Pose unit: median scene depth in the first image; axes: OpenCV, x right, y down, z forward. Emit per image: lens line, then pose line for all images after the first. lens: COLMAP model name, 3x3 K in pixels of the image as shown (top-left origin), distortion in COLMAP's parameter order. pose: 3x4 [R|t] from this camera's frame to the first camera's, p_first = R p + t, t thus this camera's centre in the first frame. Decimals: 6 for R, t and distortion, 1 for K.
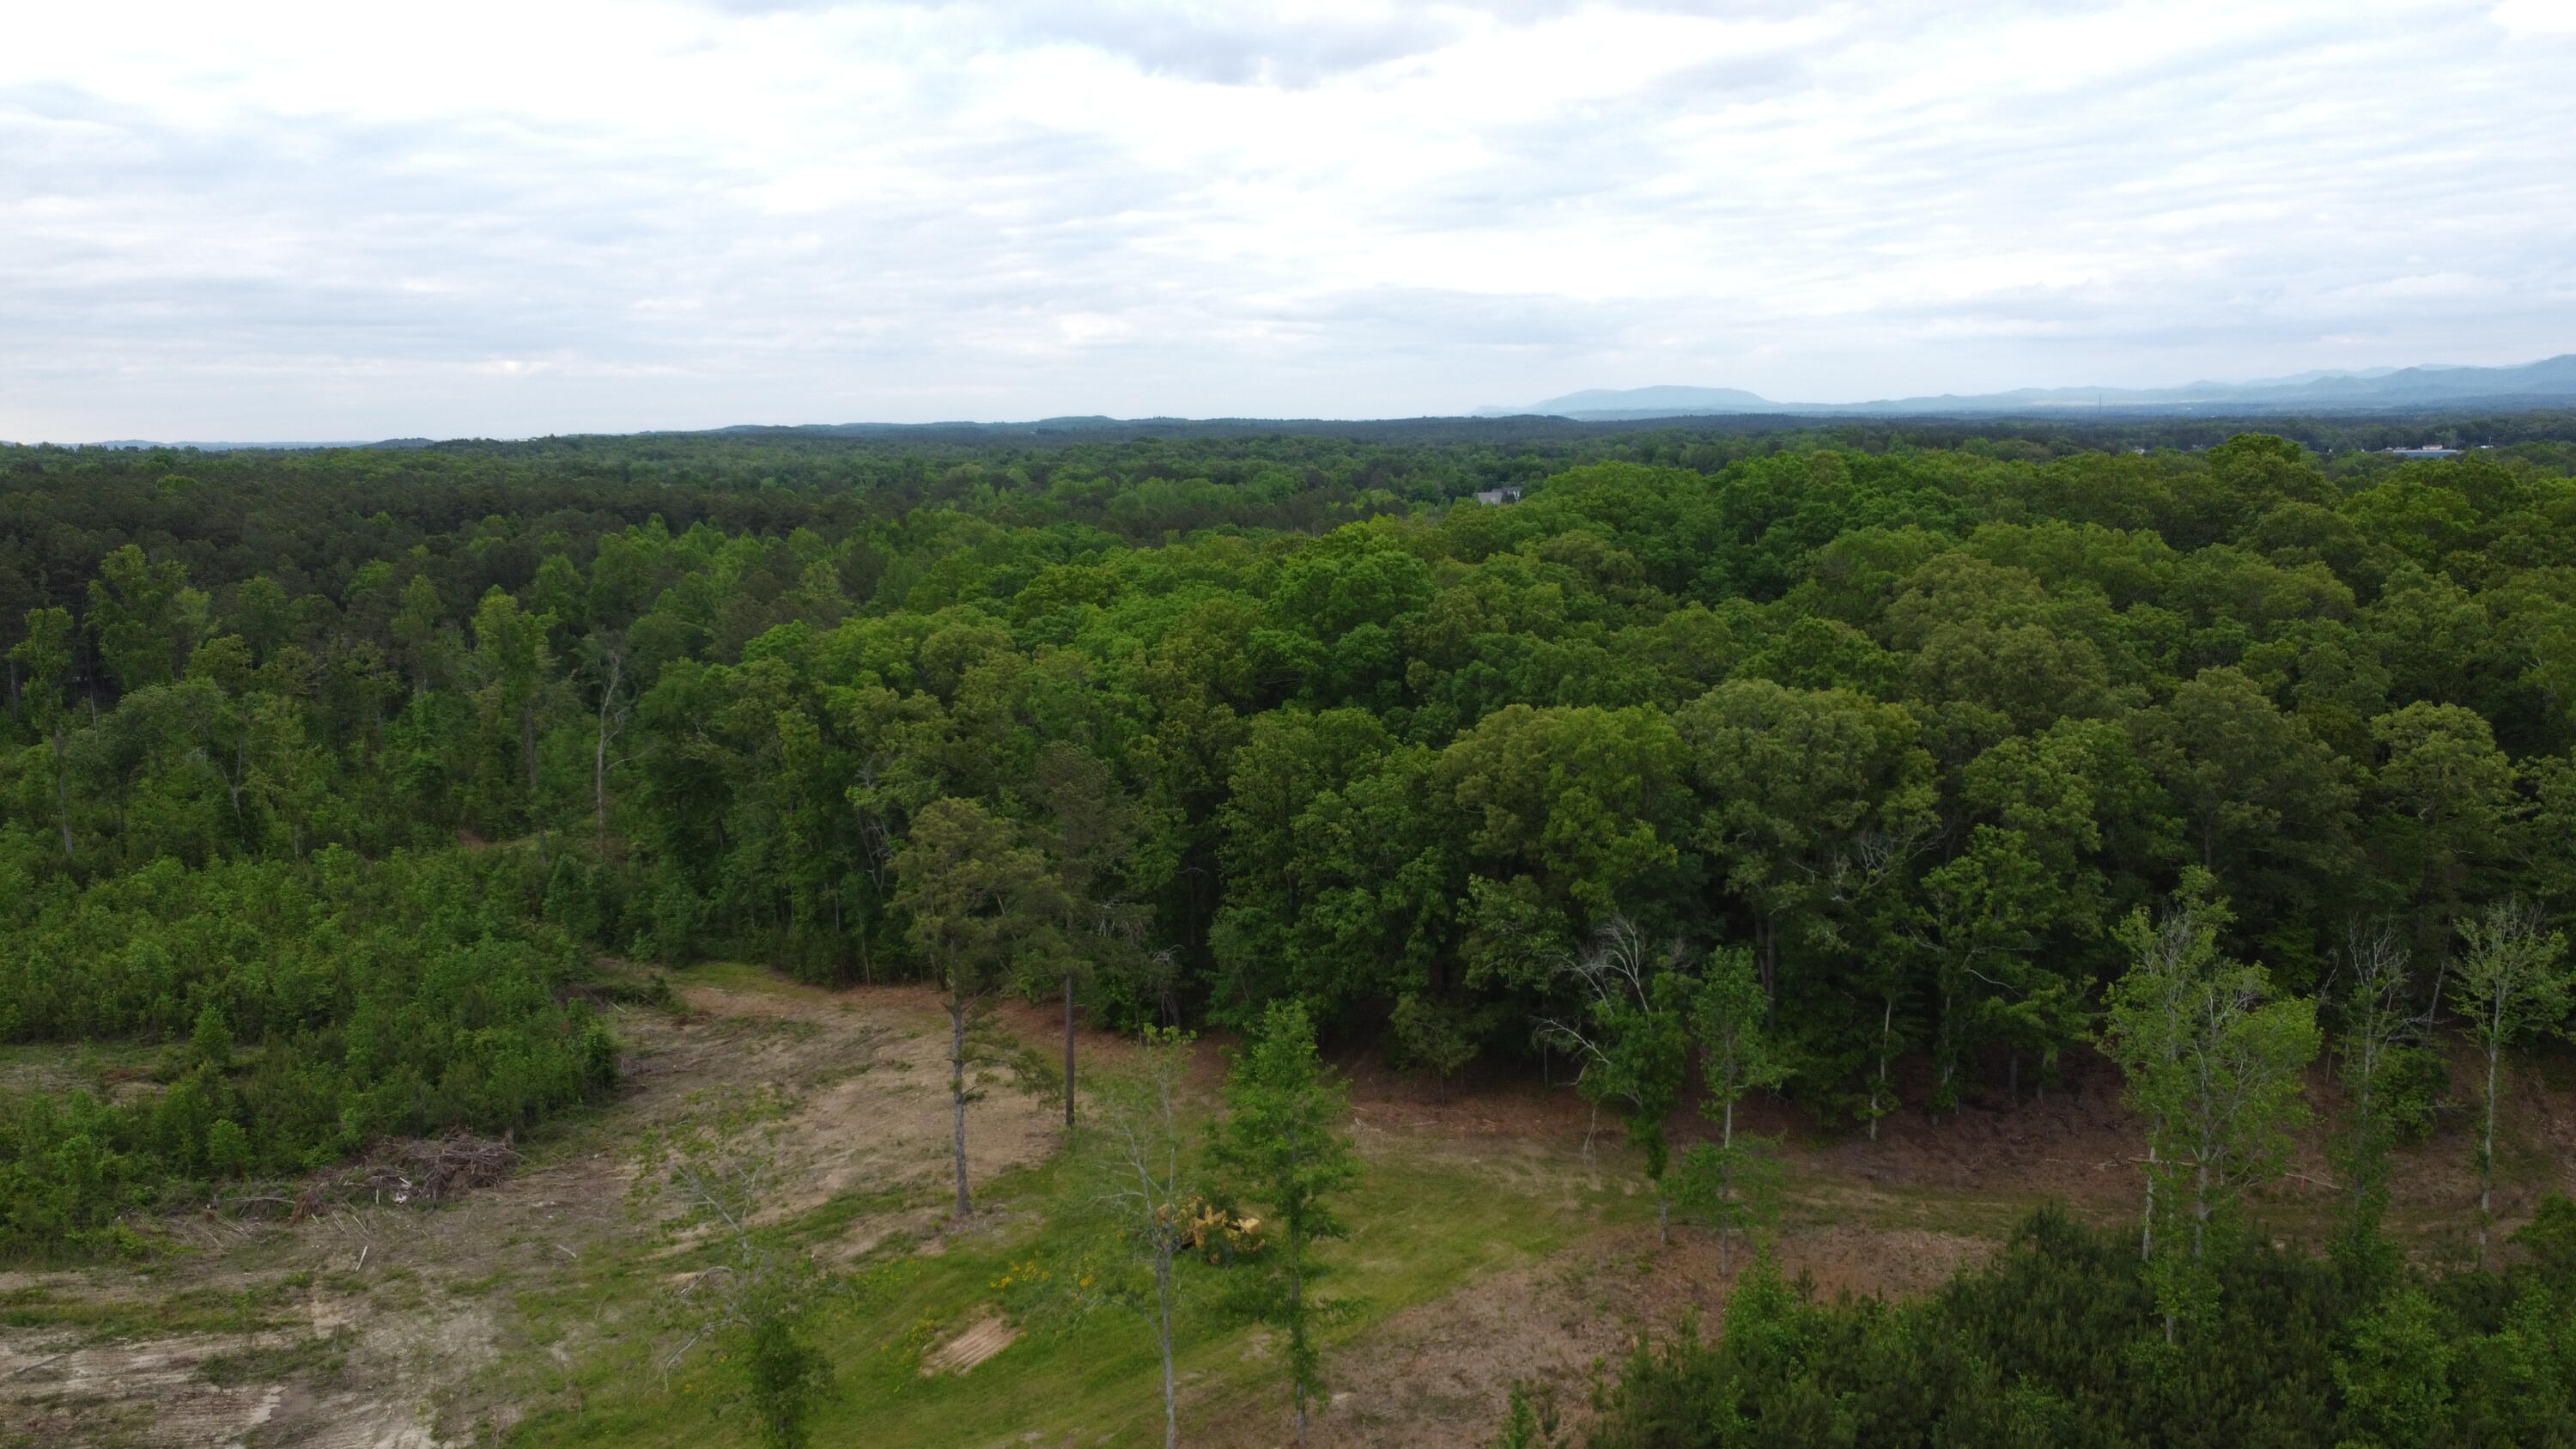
lens RADIAL K [[1941.3, 0, 1252.4], [0, 1941.3, 713.6], [0, 0, 1]] dist [0.003672, -0.012976]
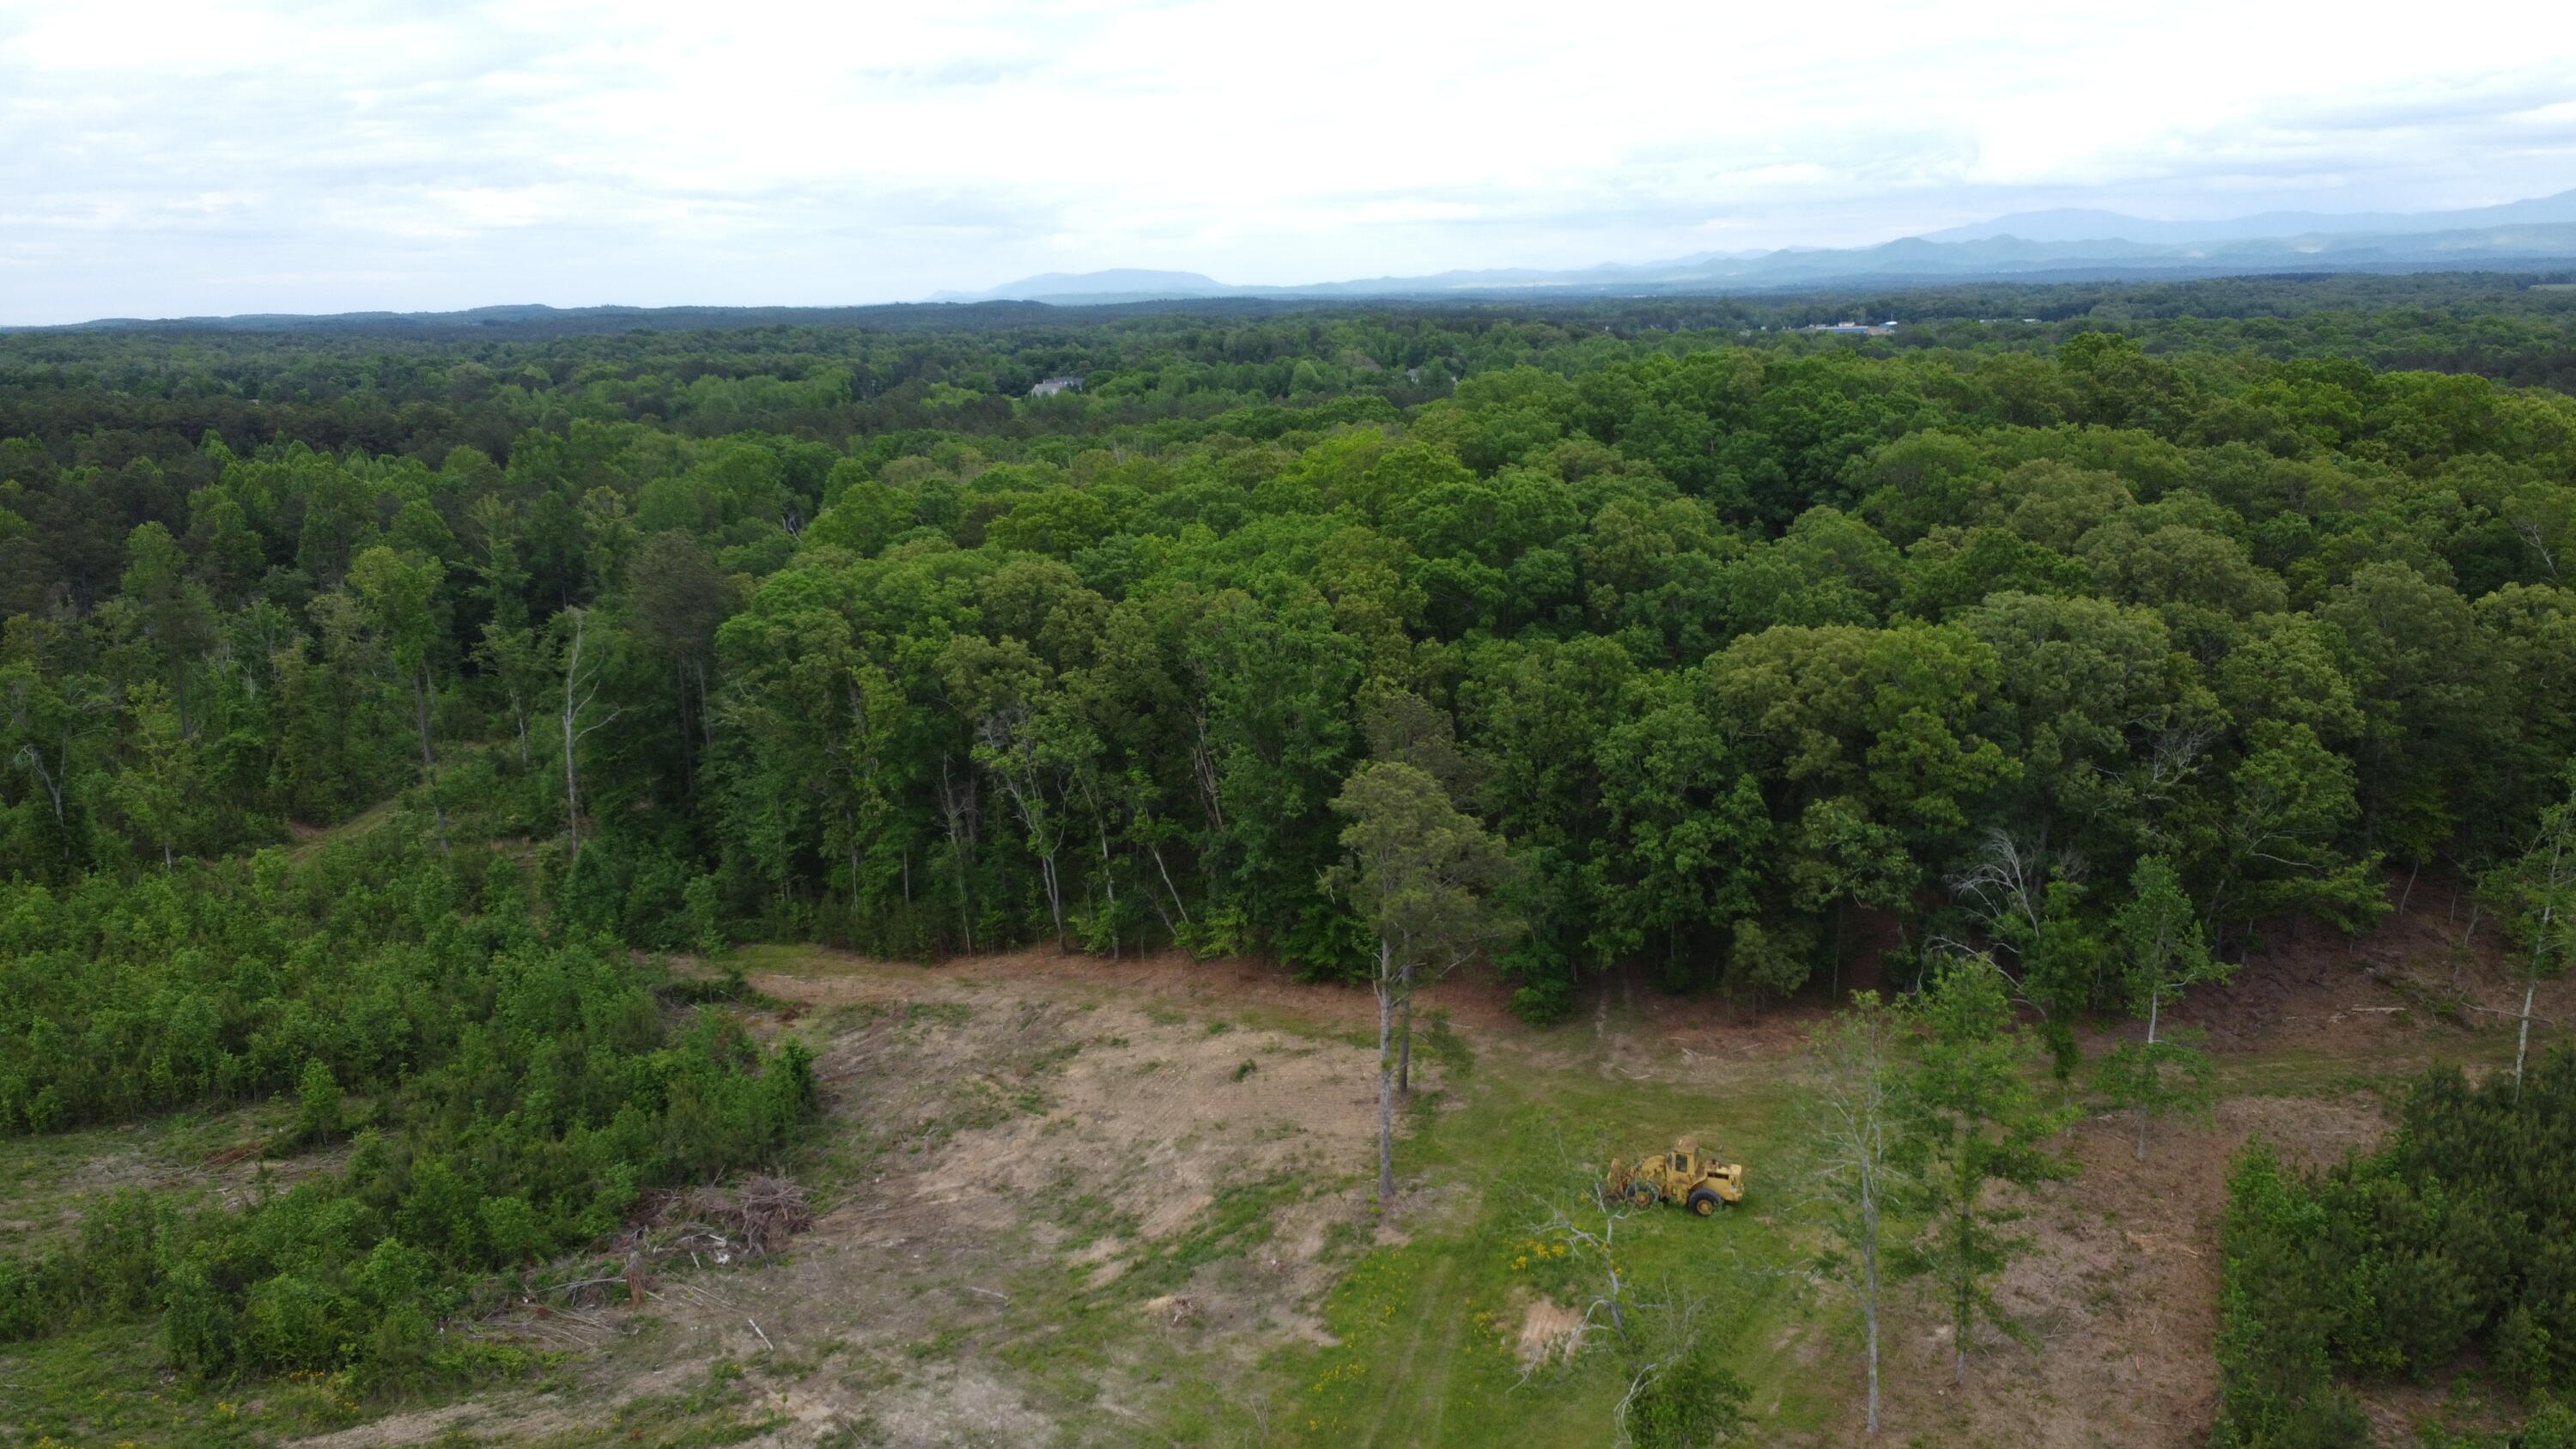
lens RADIAL K [[1941.3, 0, 1252.4], [0, 1941.3, 713.6], [0, 0, 1]] dist [0.003672, -0.012976]
pose [[0.963097, -0.063952, 0.261447, -0.418830], [0.048829, 0.996758, 0.063941, -0.039601], [-0.264689, -0.048815, 0.963098, 0.103462]]
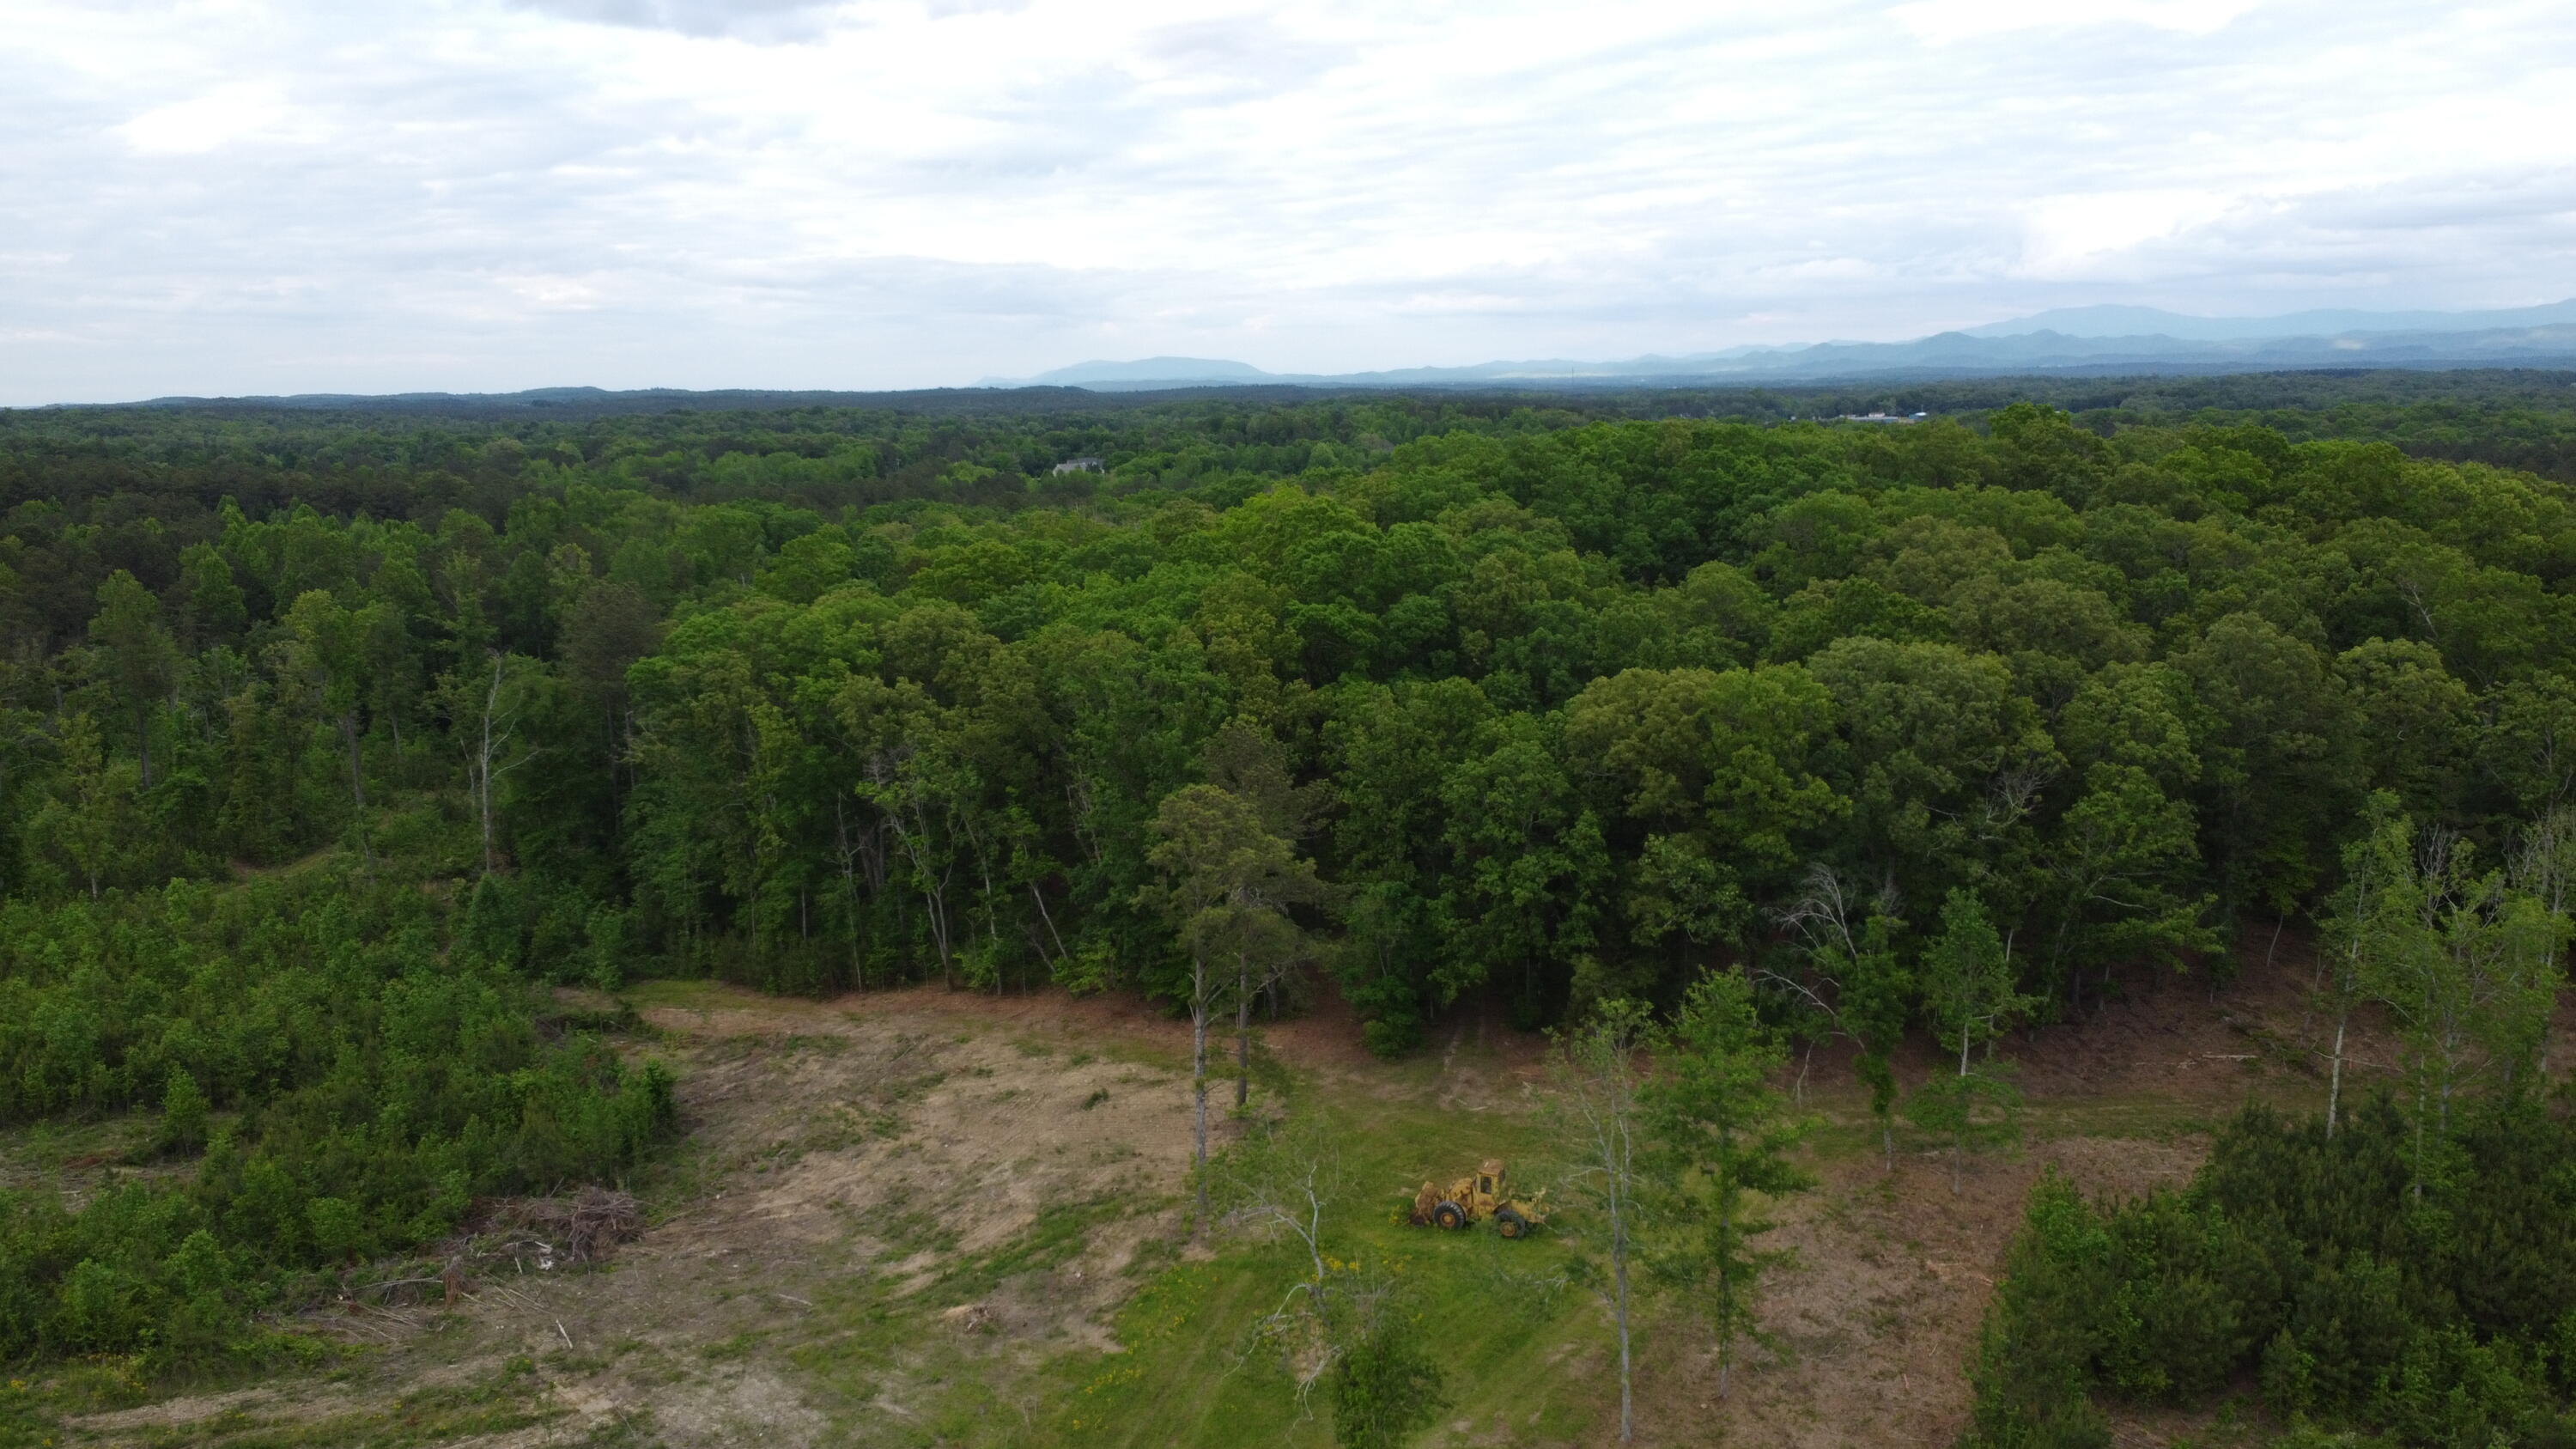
lens RADIAL K [[1941.3, 0, 1252.4], [0, 1941.3, 713.6], [0, 0, 1]] dist [0.003672, -0.012976]
pose [[0.968732, -0.041278, 0.244651, -0.329445], [0.037703, 0.999103, 0.019280, -0.008740], [-0.245227, -0.009453, 0.969420, 0.055242]]
